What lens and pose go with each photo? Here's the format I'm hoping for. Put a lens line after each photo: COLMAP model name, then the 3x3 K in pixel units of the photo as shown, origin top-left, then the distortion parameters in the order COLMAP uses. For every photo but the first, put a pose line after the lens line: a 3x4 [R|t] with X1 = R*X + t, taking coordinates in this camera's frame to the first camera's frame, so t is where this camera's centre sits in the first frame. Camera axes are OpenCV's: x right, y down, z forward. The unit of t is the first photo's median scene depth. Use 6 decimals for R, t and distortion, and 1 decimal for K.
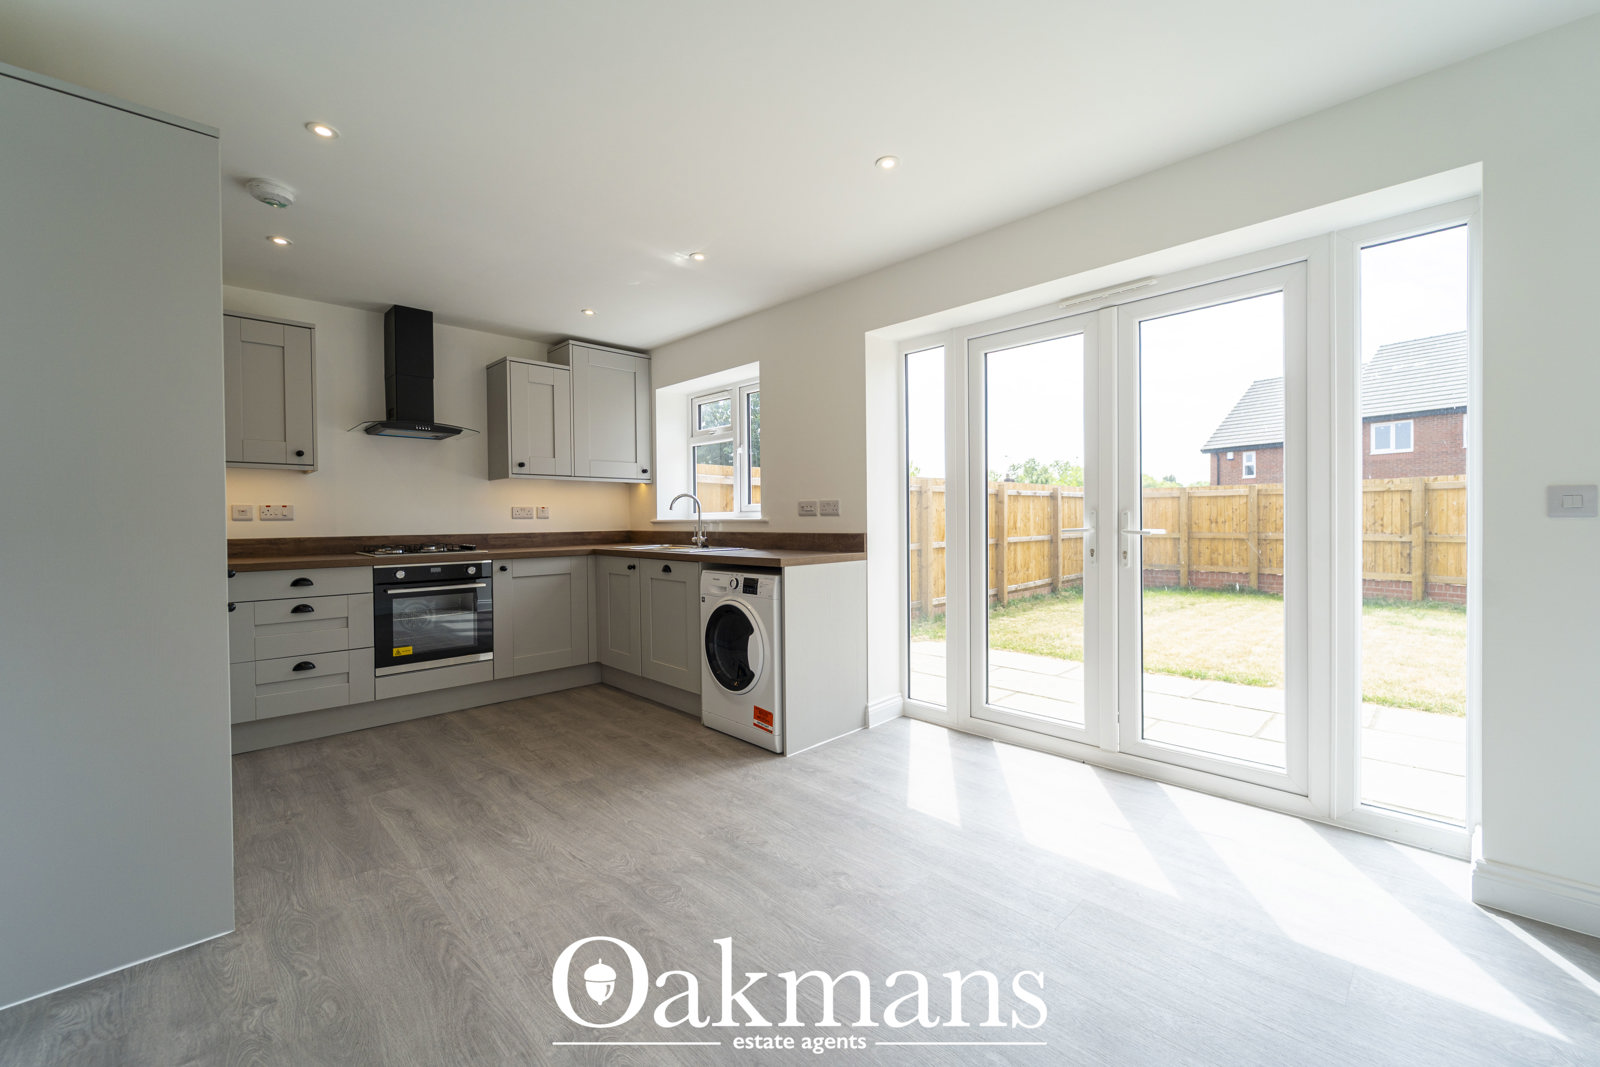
lens RADIAL K [[634.1, 0, 816.5], [0, 634.1, 532.1], [0, 0, 1]] dist [0.002857, 0.000225]
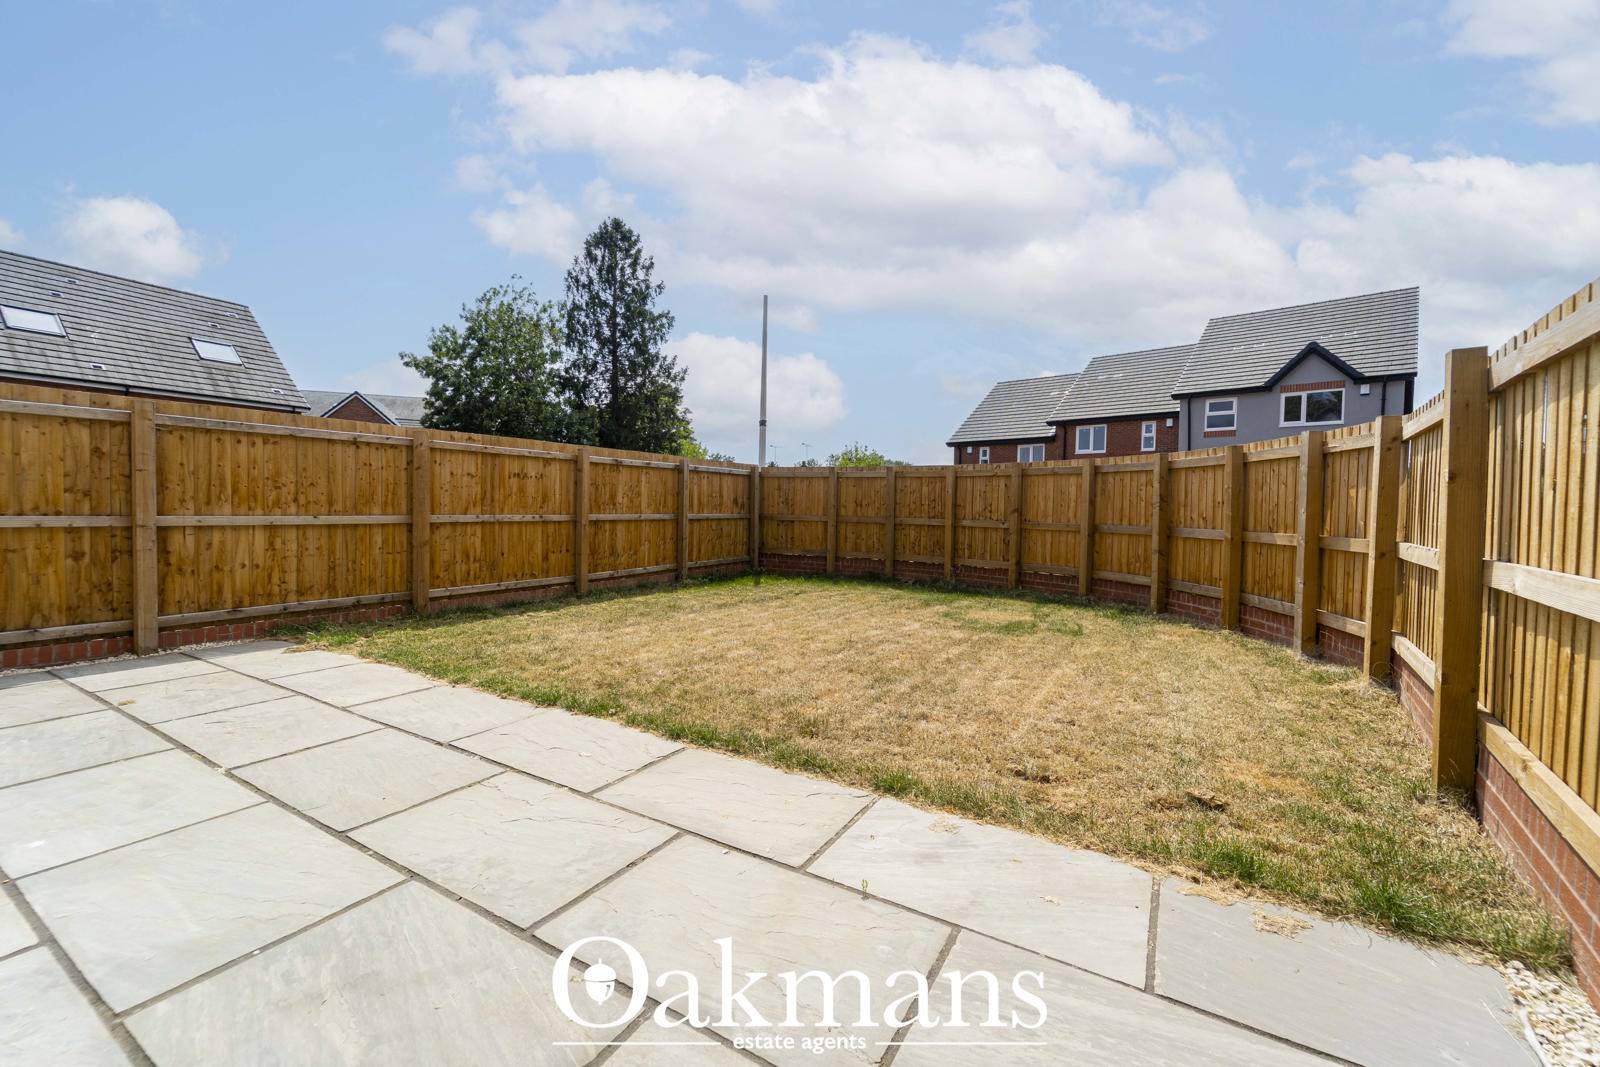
lens RADIAL K [[634.1, 0, 816.5], [0, 634.1, 532.1], [0, 0, 1]] dist [0.002857, 0.000225]
pose [[0.967617, 0.019696, 0.251652, 0.343003], [-0.024505, 0.999572, 0.015989, 0.010911], [-0.251230, -0.021638, 0.967686, 0.116040]]
